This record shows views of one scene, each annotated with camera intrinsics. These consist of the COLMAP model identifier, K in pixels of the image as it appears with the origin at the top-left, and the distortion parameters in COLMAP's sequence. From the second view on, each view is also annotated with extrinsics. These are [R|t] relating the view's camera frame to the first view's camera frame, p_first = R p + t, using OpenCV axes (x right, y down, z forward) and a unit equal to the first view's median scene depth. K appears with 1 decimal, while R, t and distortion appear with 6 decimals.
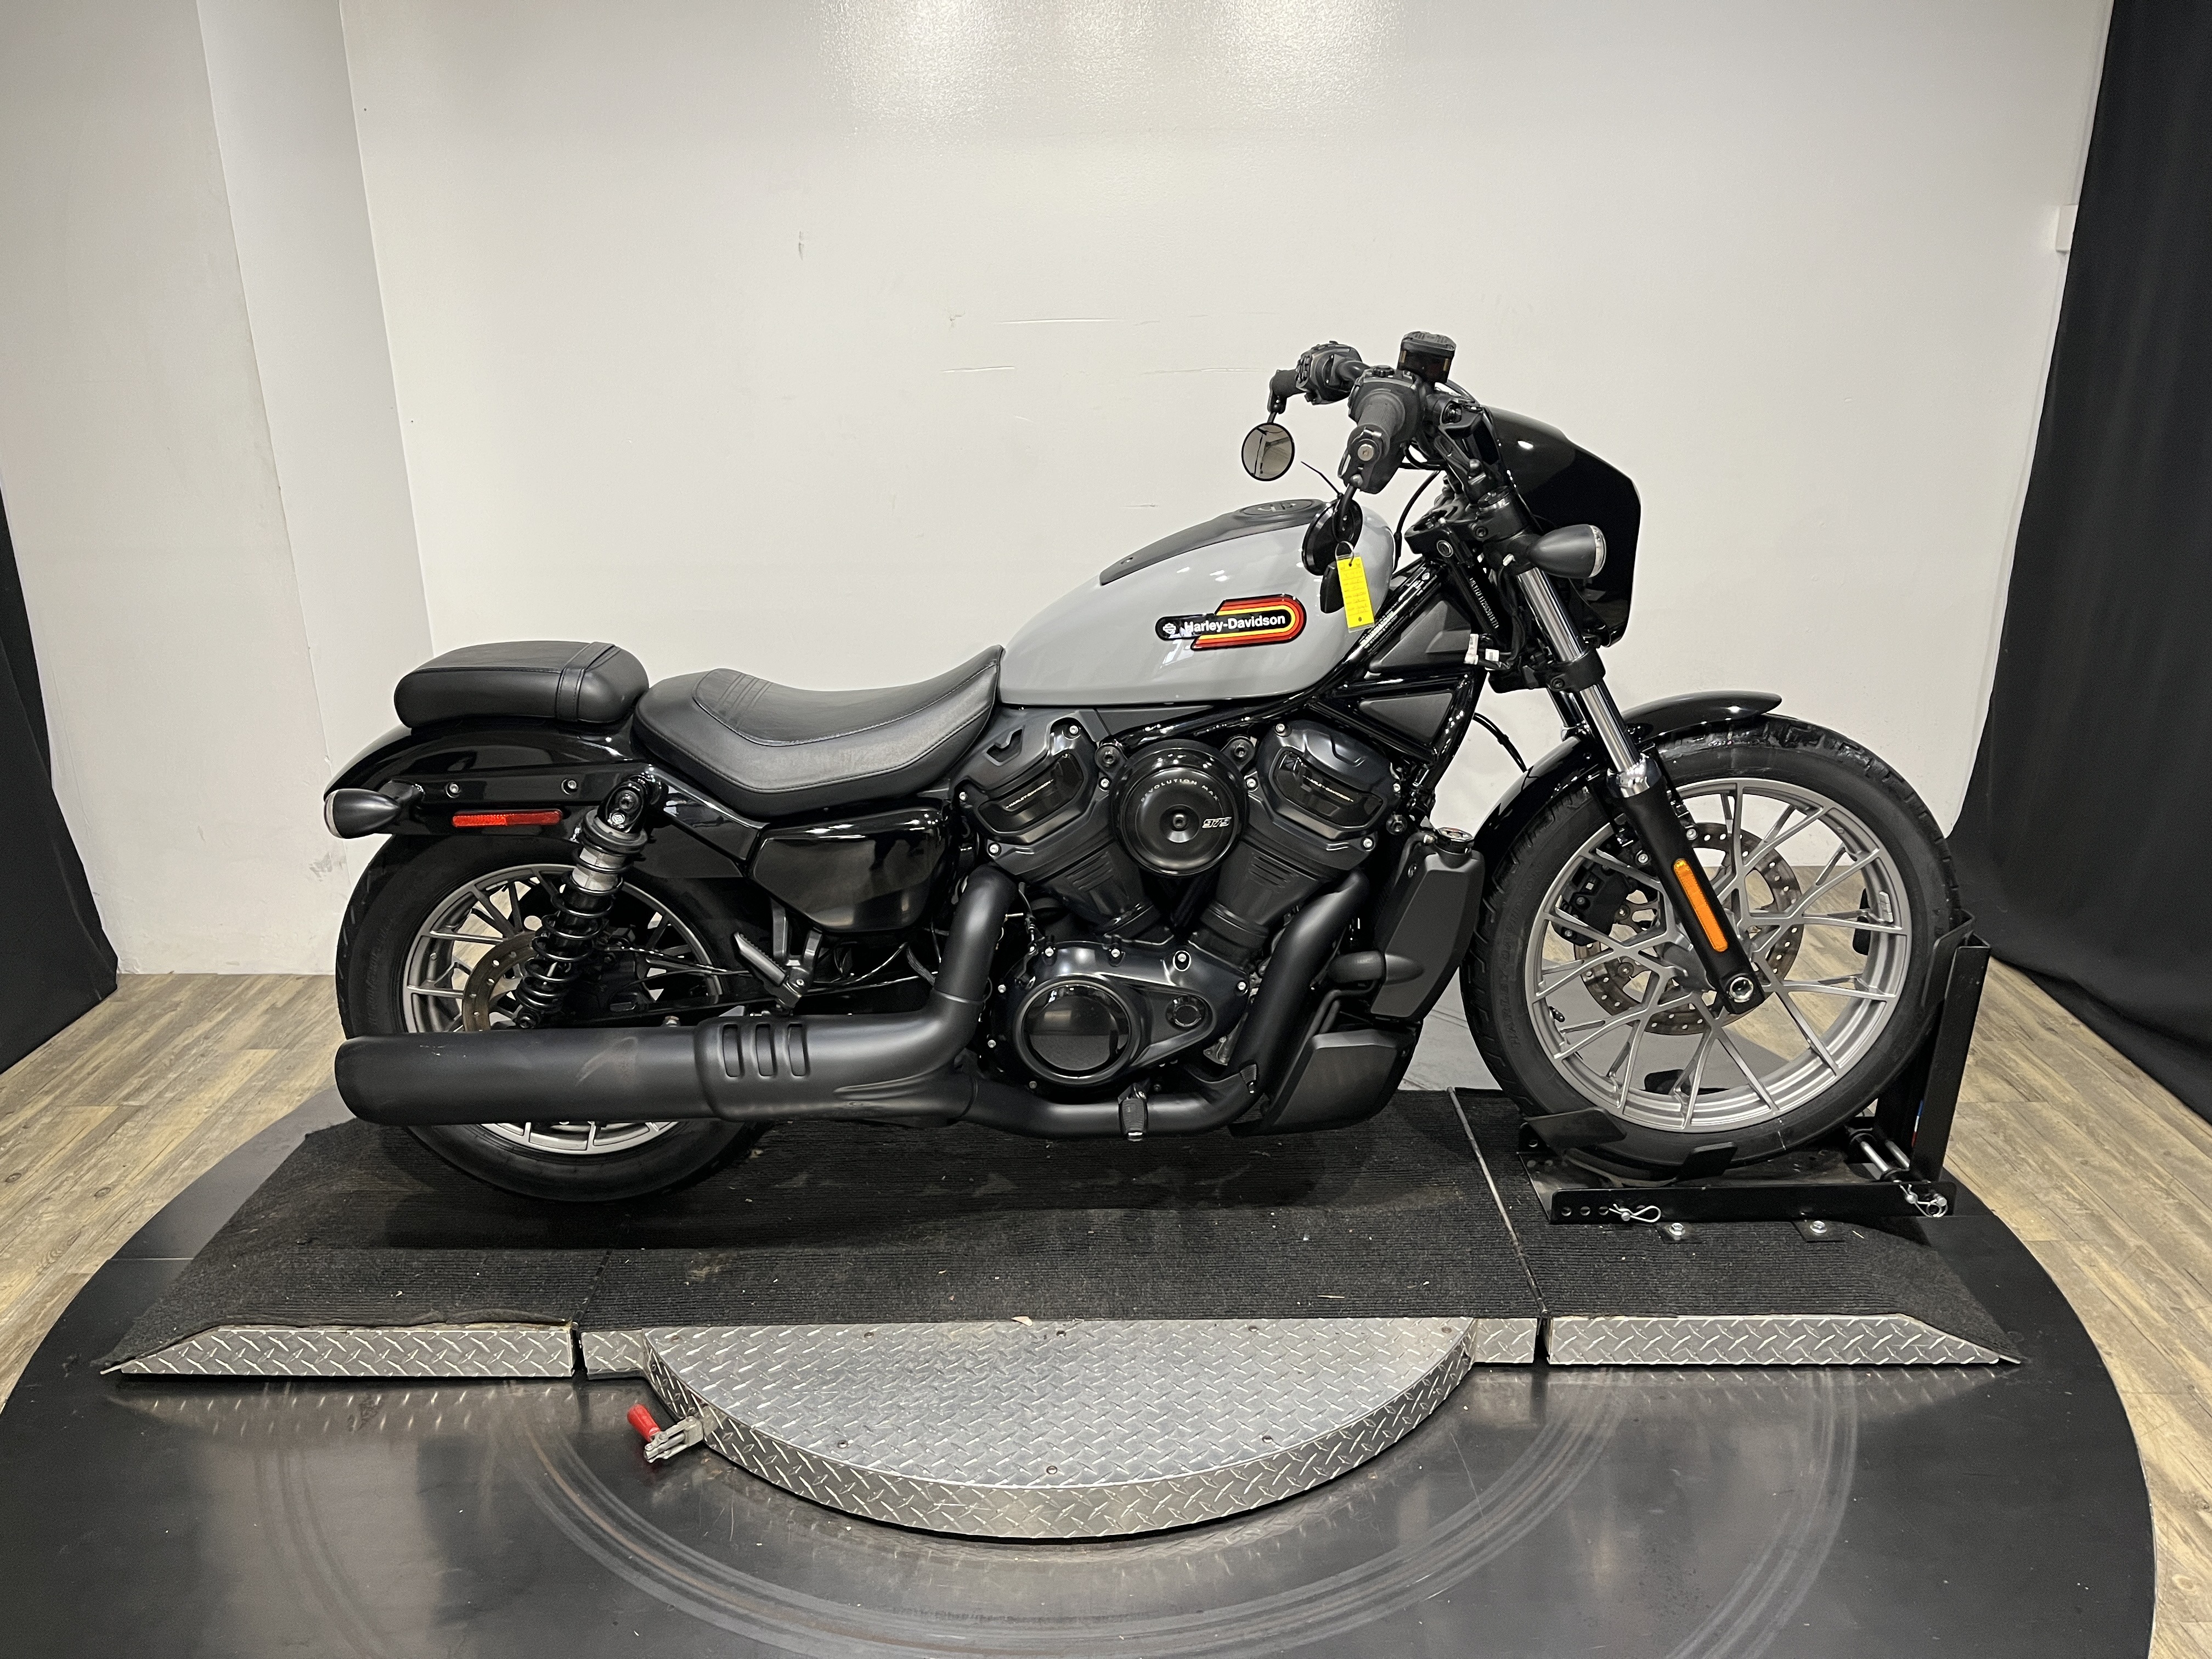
lens RADIAL K [[1660.6, 0, 1108.3], [0, 1660.6, 833.1], [0, 0, 1]] dist [0.062774, -0.096392]
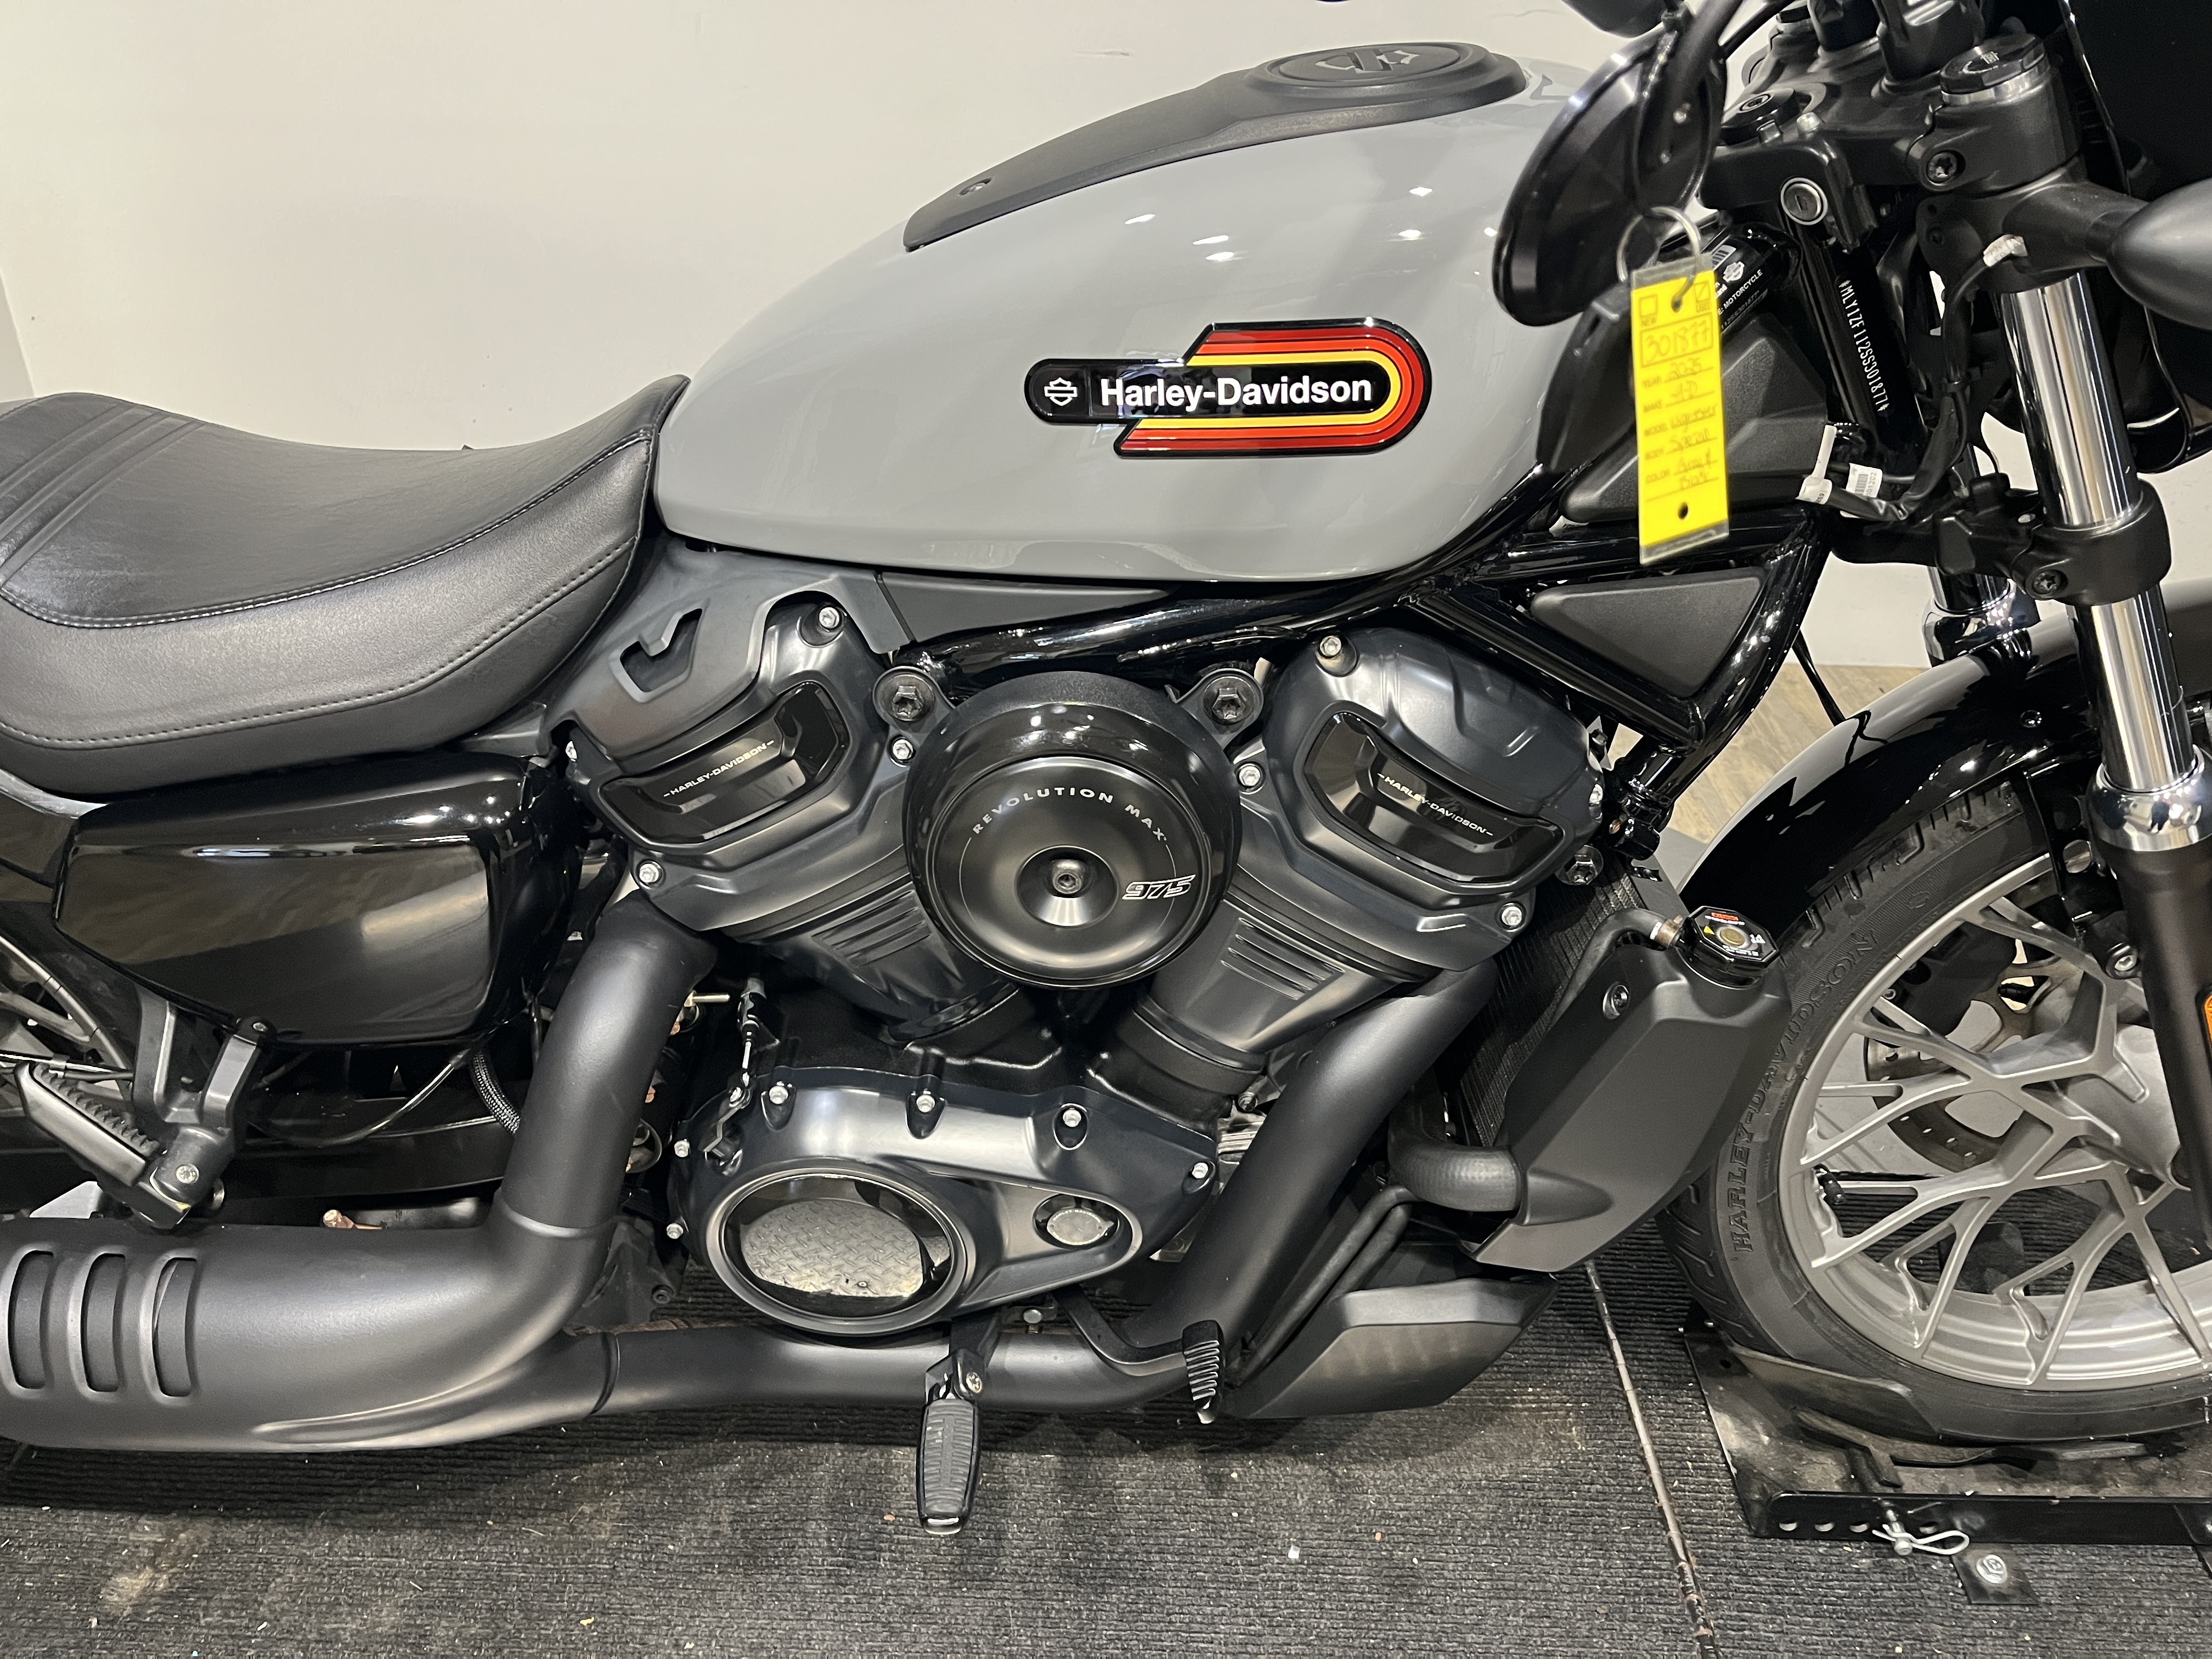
lens RADIAL K [[1660.6, 0, 1102.5], [0, 1660.6, 813.5], [0, 0, 1]] dist [0.062774, -0.096392]
pose [[0.998668, 0.051270, 0.005848, 0.043474], [-0.051263, 0.972706, 0.226307, -0.103890], [0.005914, -0.226306, 0.974038, 0.545444]]
